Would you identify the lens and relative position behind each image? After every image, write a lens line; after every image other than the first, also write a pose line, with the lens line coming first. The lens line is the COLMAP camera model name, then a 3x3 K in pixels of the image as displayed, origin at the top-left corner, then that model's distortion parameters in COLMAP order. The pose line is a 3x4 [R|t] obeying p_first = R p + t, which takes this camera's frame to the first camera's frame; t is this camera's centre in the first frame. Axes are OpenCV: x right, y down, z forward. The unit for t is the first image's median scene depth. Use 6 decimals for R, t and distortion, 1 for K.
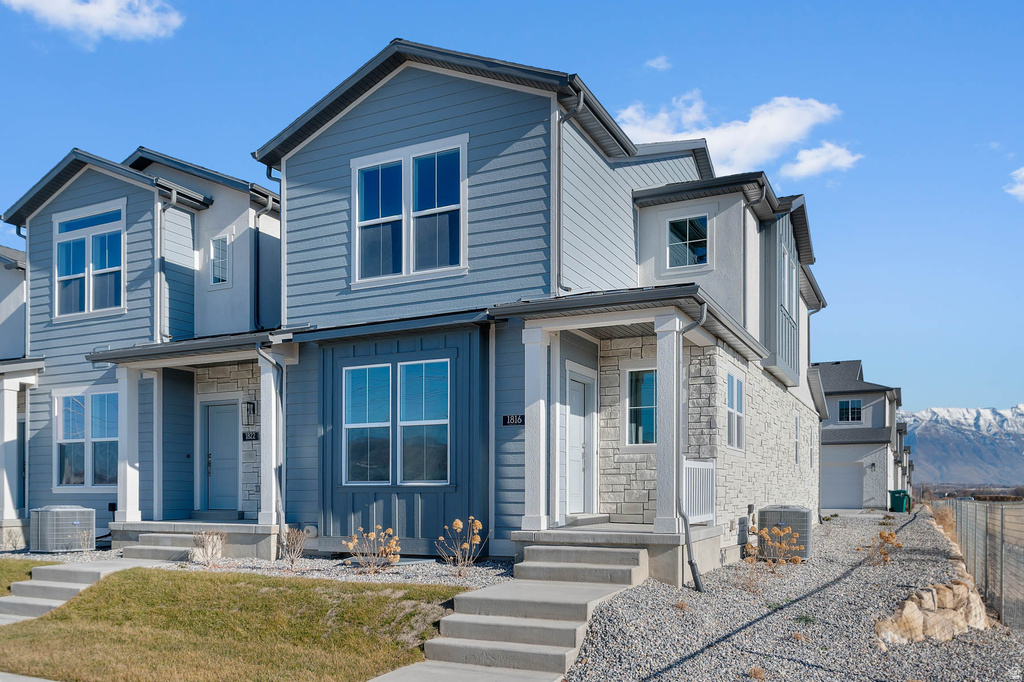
lens RADIAL K [[759.2, 0, 512.0], [0, 759.2, 341.0], [0, 0, 1]] dist [-0.002844, -0.001960]
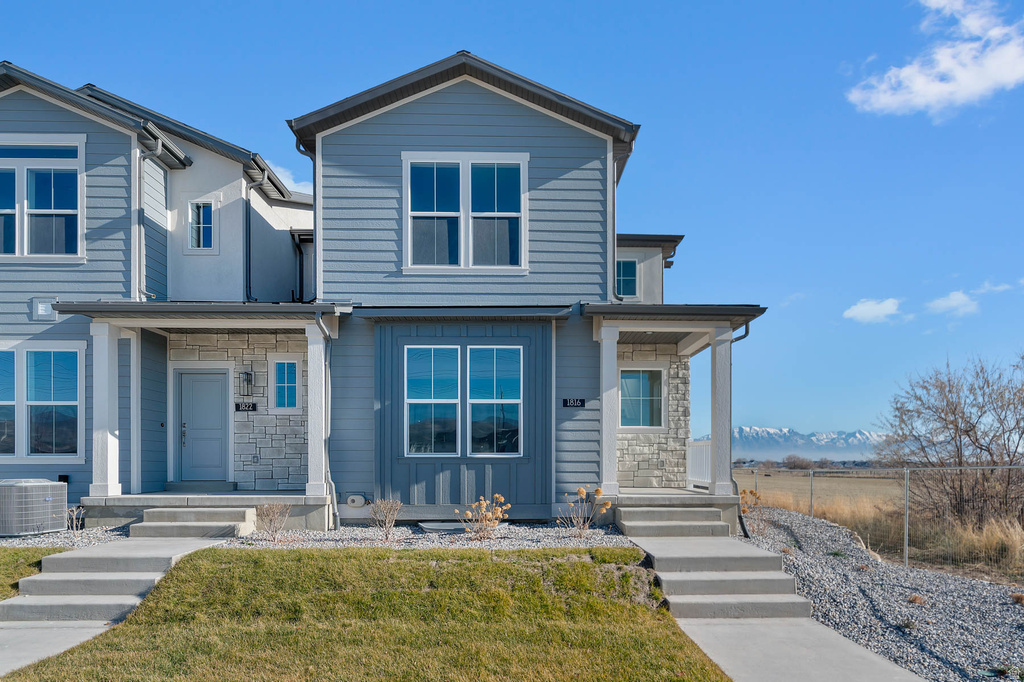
lens RADIAL K [[541.3, 0, 512.7], [0, 541.3, 370.0], [0, 0, 1]] dist [-0.000583, 0.000177]
pose [[0.896634, 0.075509, 0.436287, -0.397729], [-0.087667, 0.996120, 0.007767, 0.047883], [-0.434008, -0.045212, 0.899774, 0.247021]]
